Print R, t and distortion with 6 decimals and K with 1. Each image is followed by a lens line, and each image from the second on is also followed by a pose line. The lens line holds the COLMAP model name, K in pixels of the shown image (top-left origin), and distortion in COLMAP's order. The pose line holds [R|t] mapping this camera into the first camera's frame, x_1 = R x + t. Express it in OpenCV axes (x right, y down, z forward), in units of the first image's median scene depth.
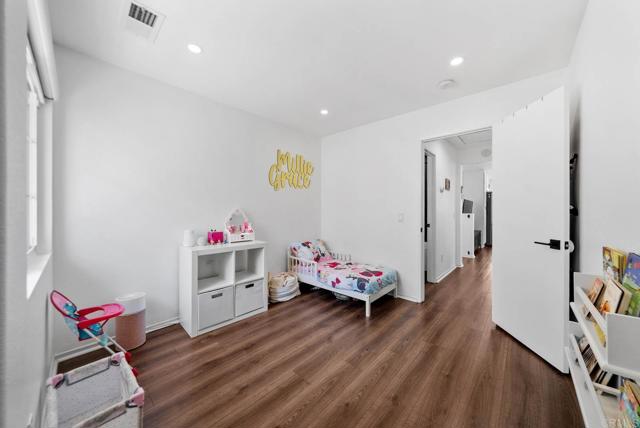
lens RADIAL K [[222.1, 0, 324.5], [0, 222.1, 213.3], [0, 0, 1]] dist [-0.001812, -0.000116]
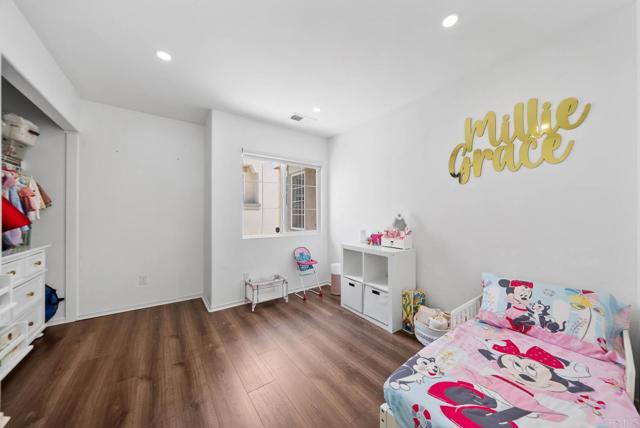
lens RADIAL K [[222.1, 0, 324.5], [0, 222.1, 213.3], [0, 0, 1]] dist [-0.001812, -0.000116]
pose [[-0.186758, -0.003171, -0.982401, 0.604517], [-0.011001, 0.999939, -0.001137, -0.012612], [0.982344, 0.010595, -0.186781, 0.885821]]
